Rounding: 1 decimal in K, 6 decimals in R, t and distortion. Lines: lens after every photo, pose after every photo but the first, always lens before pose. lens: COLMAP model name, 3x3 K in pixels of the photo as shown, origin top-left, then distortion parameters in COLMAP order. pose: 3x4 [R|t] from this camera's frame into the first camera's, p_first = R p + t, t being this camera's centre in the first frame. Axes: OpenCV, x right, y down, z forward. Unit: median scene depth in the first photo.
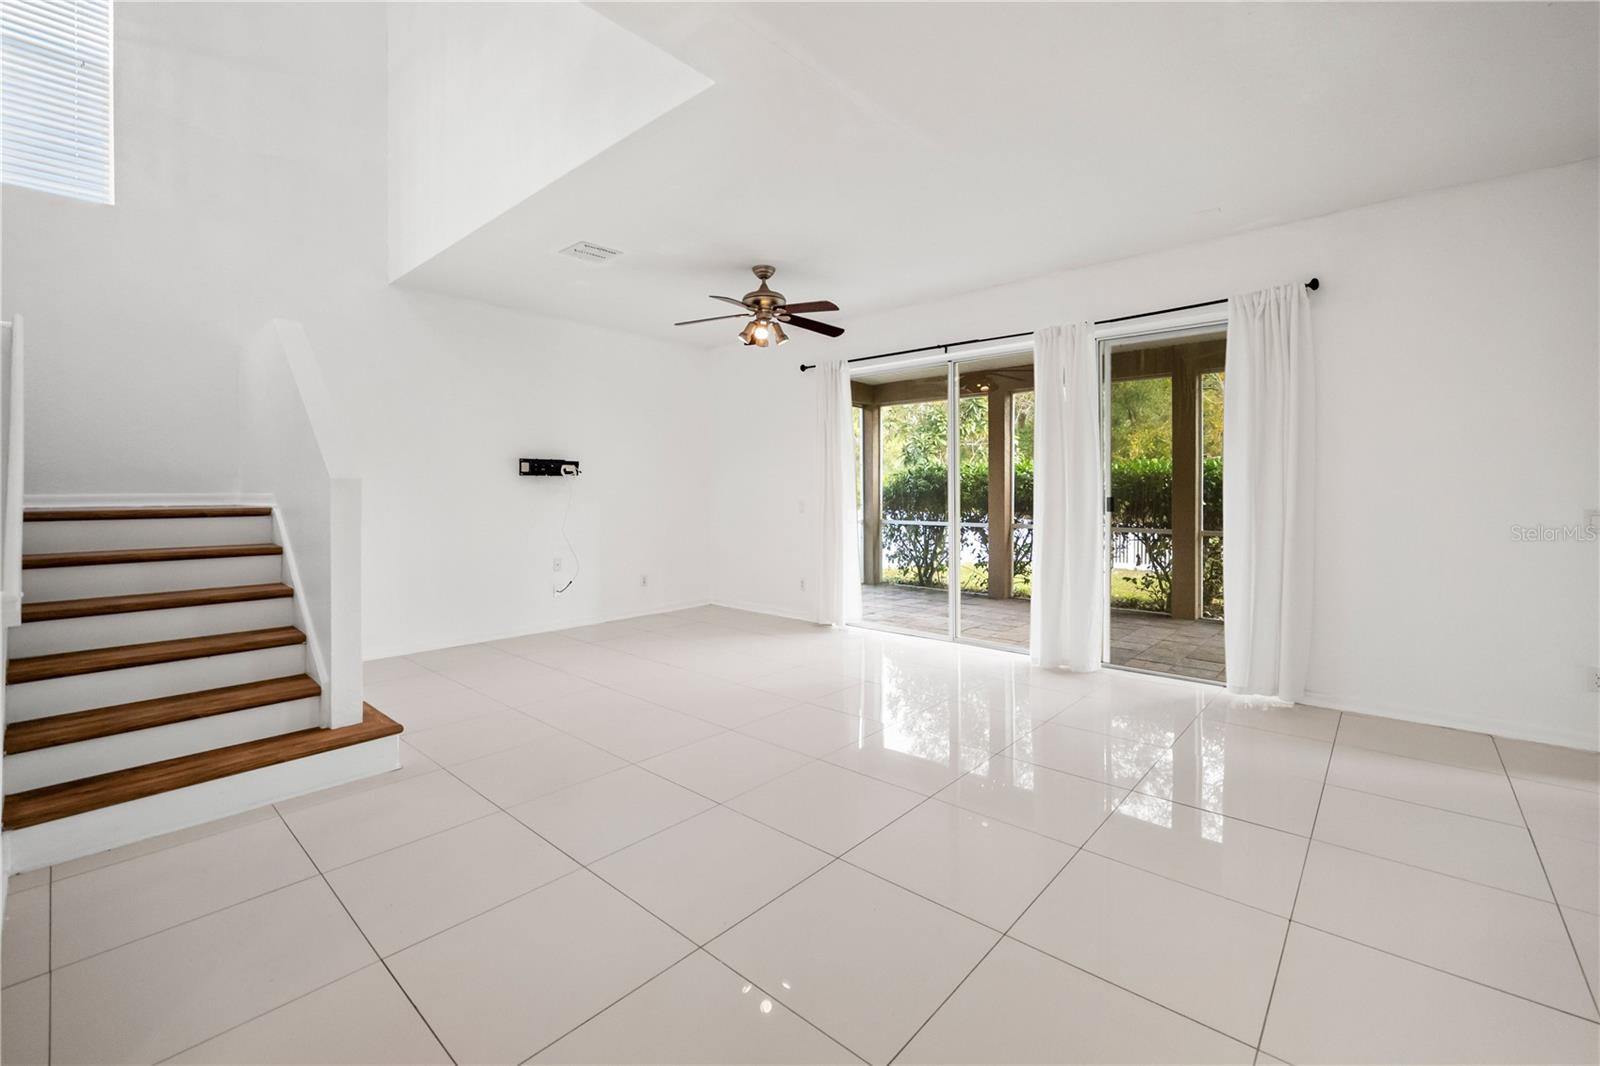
lens RADIAL K [[682.3, 0, 805.1], [0, 682.3, 484.1], [0, 0, 1]] dist [-0.000594, -0.000080]
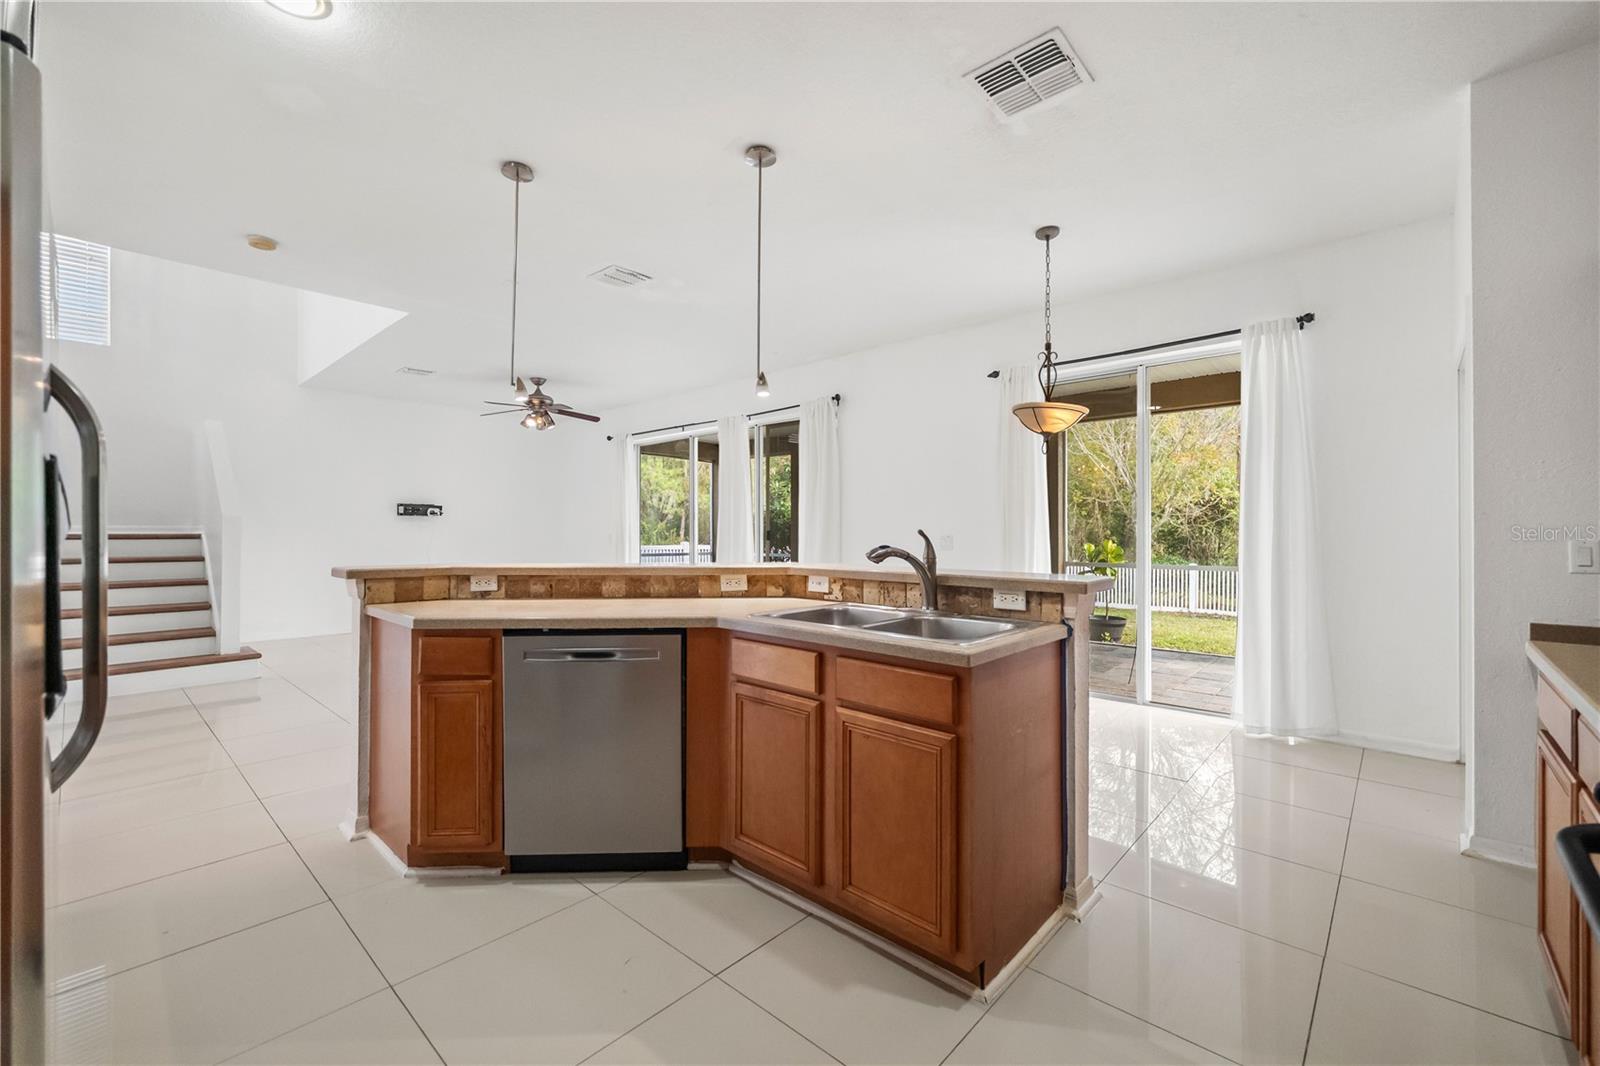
lens RADIAL K [[668.1, 0, 801.6], [0, 668.1, 519.8], [0, 0, 1]] dist [0.000840, 0.000010]
pose [[0.999921, 0.001608, -0.012449, 0.558976], [-0.001711, 0.999964, -0.008255, 0.008576], [0.012436, 0.008275, 0.999888, -0.487247]]
